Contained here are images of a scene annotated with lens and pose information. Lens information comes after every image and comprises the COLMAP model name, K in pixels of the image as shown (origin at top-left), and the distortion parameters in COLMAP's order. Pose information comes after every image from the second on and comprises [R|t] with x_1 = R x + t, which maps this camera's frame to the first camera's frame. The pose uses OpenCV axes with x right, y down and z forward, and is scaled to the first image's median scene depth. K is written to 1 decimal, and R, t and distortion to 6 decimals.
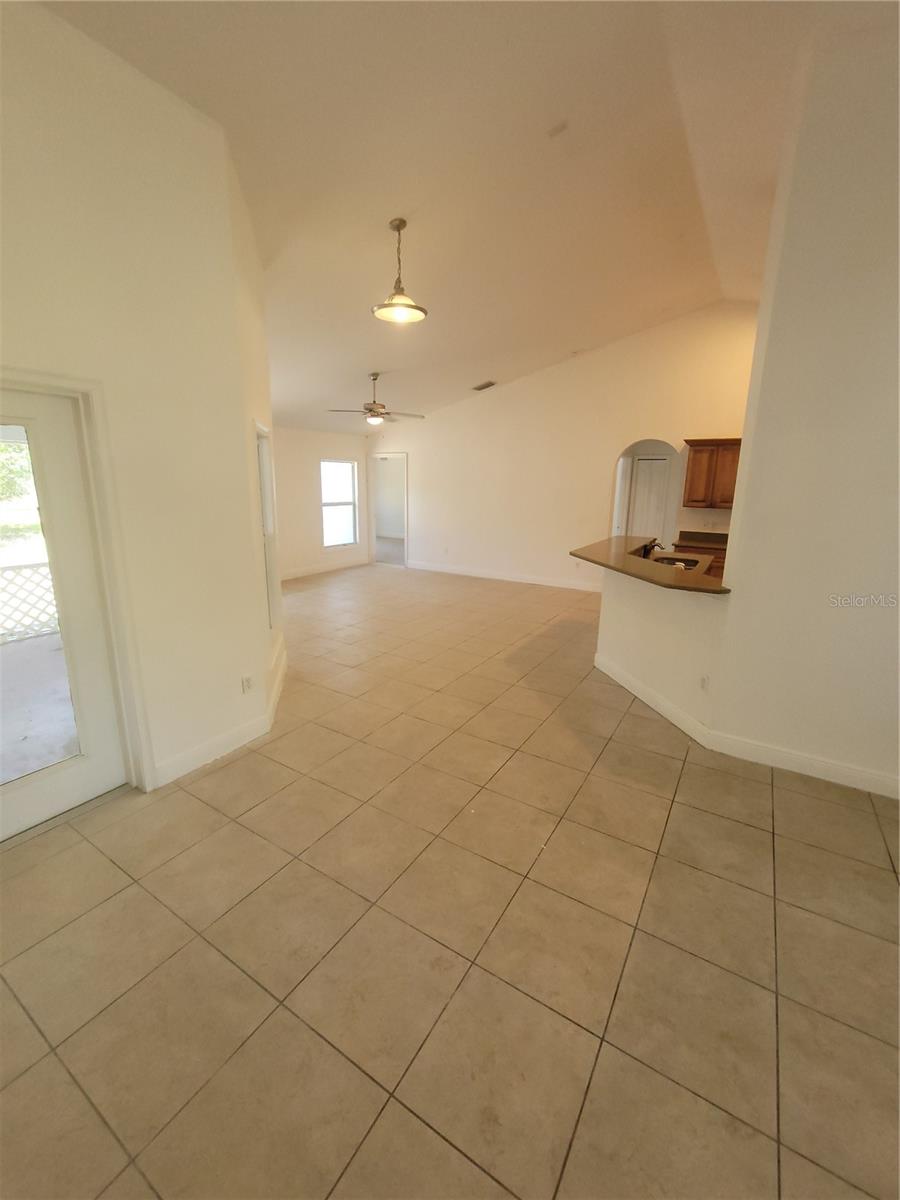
lens RADIAL K [[488.2, 0, 452.8], [0, 488.2, 596.4], [0, 0, 1]] dist [-0.000560, 0.000028]
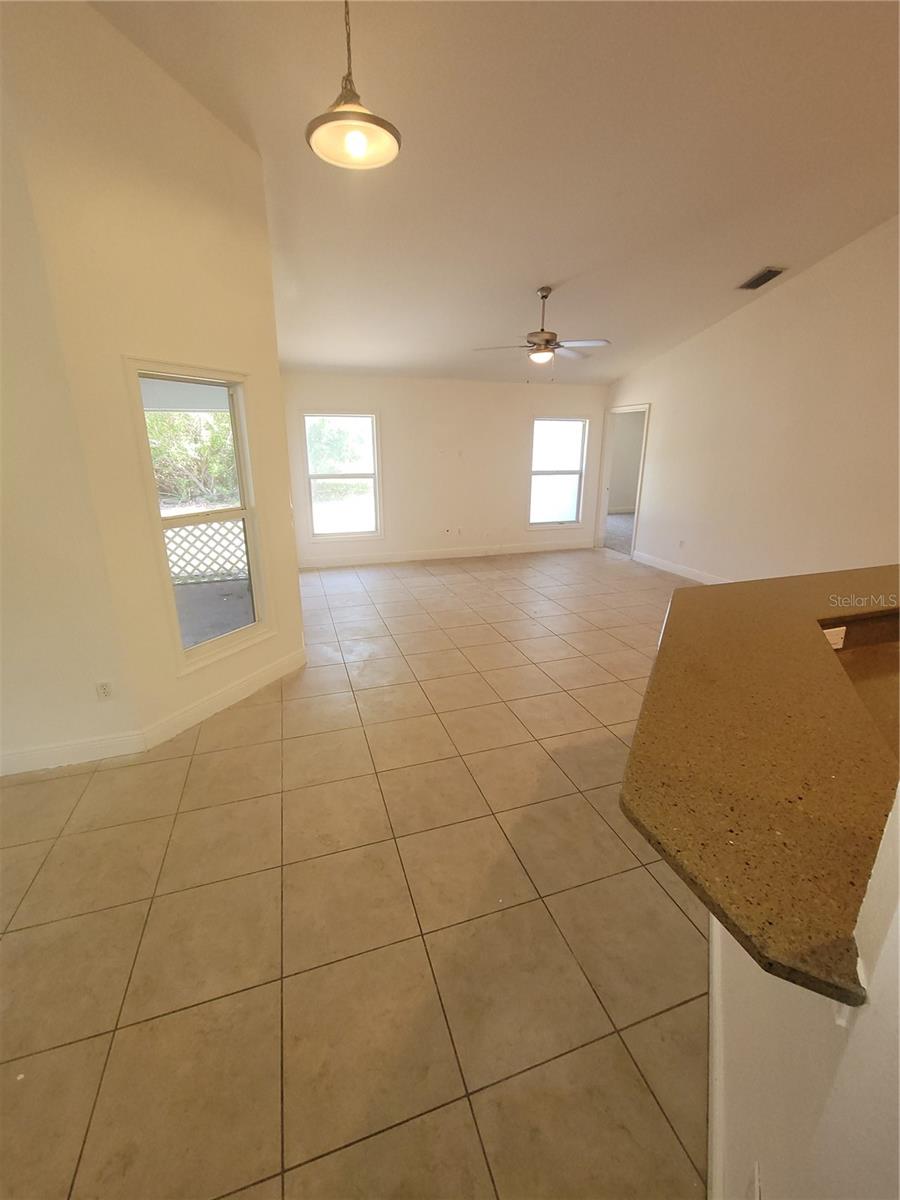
lens RADIAL K [[488.2, 0, 452.8], [0, 488.2, 596.4], [0, 0, 1]] dist [-0.000560, 0.000028]
pose [[0.770241, 0.178440, -0.612281, 0.244301], [-0.138741, 0.983950, 0.112223, -0.073311], [0.622478, -0.001490, 0.782636, 0.347059]]
